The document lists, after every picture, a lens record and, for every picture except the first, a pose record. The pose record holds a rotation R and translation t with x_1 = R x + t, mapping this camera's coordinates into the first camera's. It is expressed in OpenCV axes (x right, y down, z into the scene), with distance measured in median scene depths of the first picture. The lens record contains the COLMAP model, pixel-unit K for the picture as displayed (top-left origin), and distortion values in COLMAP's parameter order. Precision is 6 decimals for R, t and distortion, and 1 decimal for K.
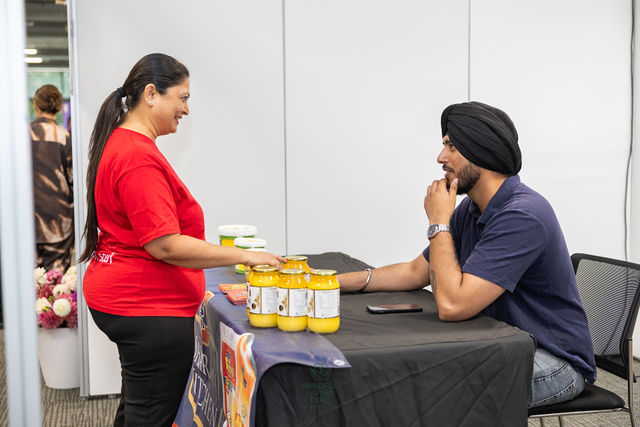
lens RADIAL K [[879.6, 0, 320.0], [0, 879.6, 213.5], [0, 0, 1]] dist [-0.388357, -0.006956]
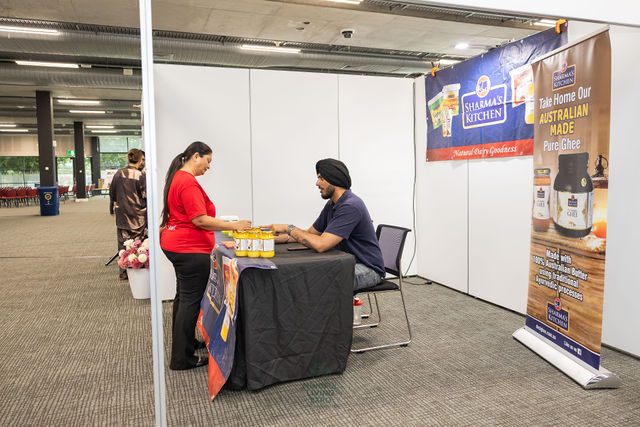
lens RADIAL K [[709.1, 0, 320.0], [0, 709.1, 213.5], [0, 0, 1]] dist [-0.280260, 0.000496]
pose [[0.998905, -0.009128, 0.045892, 0.059209], [0.010783, 0.999296, -0.035945, 0.088562], [-0.045532, 0.036401, 0.998299, -0.901855]]
